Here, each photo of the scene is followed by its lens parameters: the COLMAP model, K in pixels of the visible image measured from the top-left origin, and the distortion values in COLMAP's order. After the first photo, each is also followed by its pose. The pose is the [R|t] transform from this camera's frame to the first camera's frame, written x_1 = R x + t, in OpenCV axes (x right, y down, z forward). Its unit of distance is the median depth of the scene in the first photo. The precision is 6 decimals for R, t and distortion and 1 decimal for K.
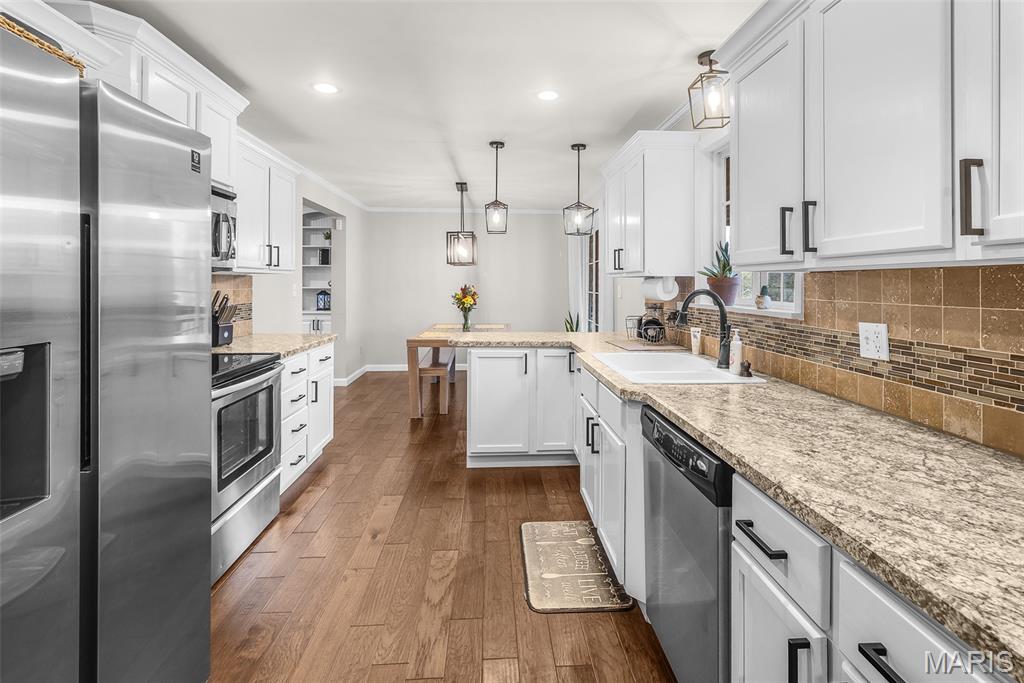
lens RADIAL K [[494.5, 0, 518.3], [0, 494.5, 282.3], [0, 0, 1]] dist [-0.001528, 0.000910]
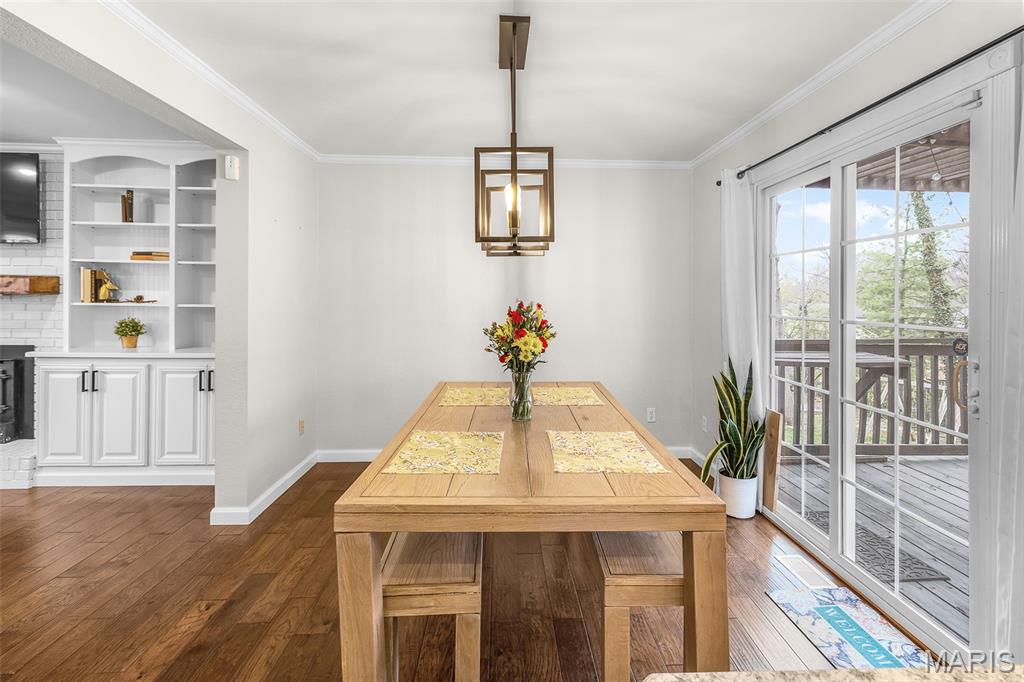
lens RADIAL K [[494.5, 0, 527.5], [0, 494.5, 289.6], [0, 0, 1]] dist [-0.001528, 0.000910]
pose [[0.999923, 0.001816, -0.012267, -0.096028], [-0.001908, 0.999970, -0.007476, -0.002235], [0.012253, 0.007499, 0.999897, 0.607860]]
